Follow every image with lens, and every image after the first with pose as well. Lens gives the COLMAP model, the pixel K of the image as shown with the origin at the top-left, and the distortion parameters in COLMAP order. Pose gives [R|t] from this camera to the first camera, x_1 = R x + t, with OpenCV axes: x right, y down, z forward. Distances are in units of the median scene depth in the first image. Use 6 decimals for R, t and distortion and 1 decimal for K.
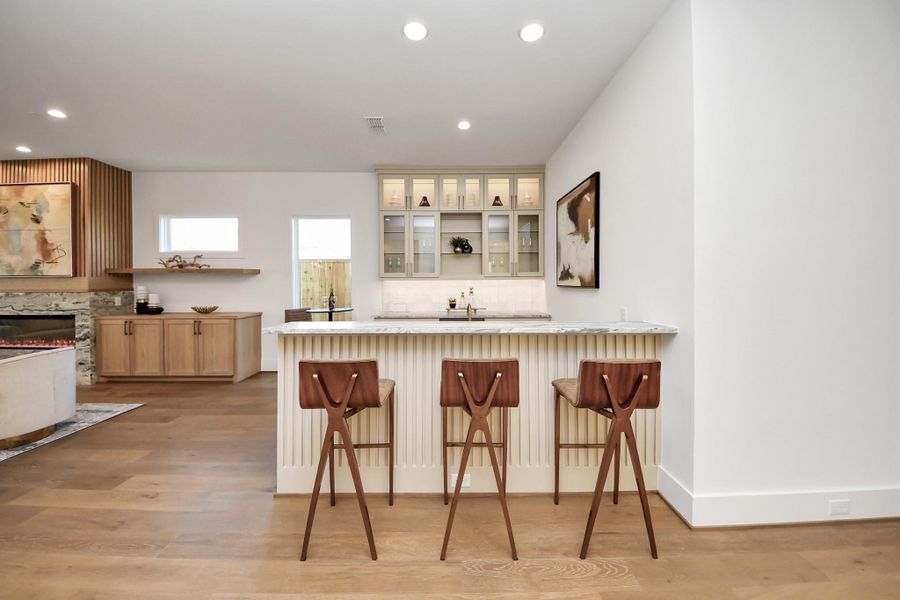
lens RADIAL K [[322.4, 0, 451.6], [0, 322.4, 285.1], [0, 0, 1]] dist [0.003006, -0.007361]
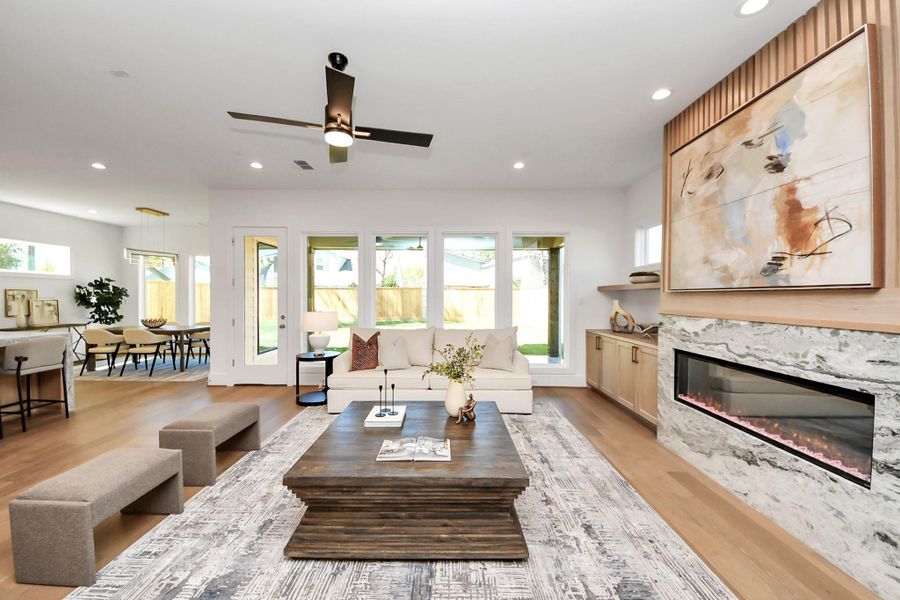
lens RADIAL K [[341.8, 0, 453.7], [0, 341.8, 298.9], [0, 0, 1]] dist [-0.005642, -0.006678]
pose [[-0.001175, 0.011940, -0.999928, -0.811971], [-0.012833, 0.999846, 0.011954, -0.012007], [0.999917, 0.012846, -0.001022, 0.530572]]
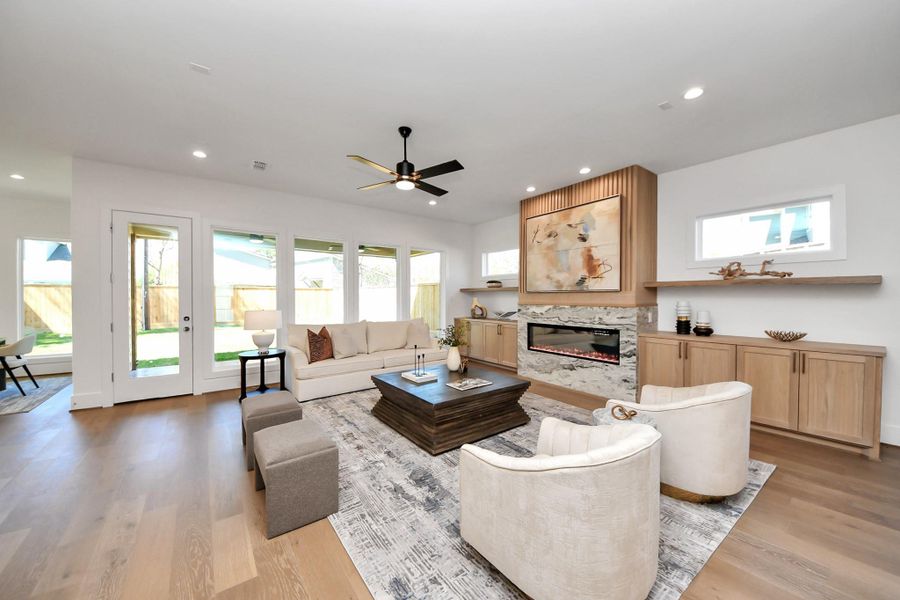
lens RADIAL K [[322.4, 0, 444.7], [0, 322.4, 299.1], [0, 0, 1]] dist [0.003006, -0.007361]
pose [[0.594014, 0.008459, -0.804410, -0.701024], [-0.009666, 0.999948, 0.003378, 0.000528], [0.804397, 0.005769, 0.594065, -0.025457]]
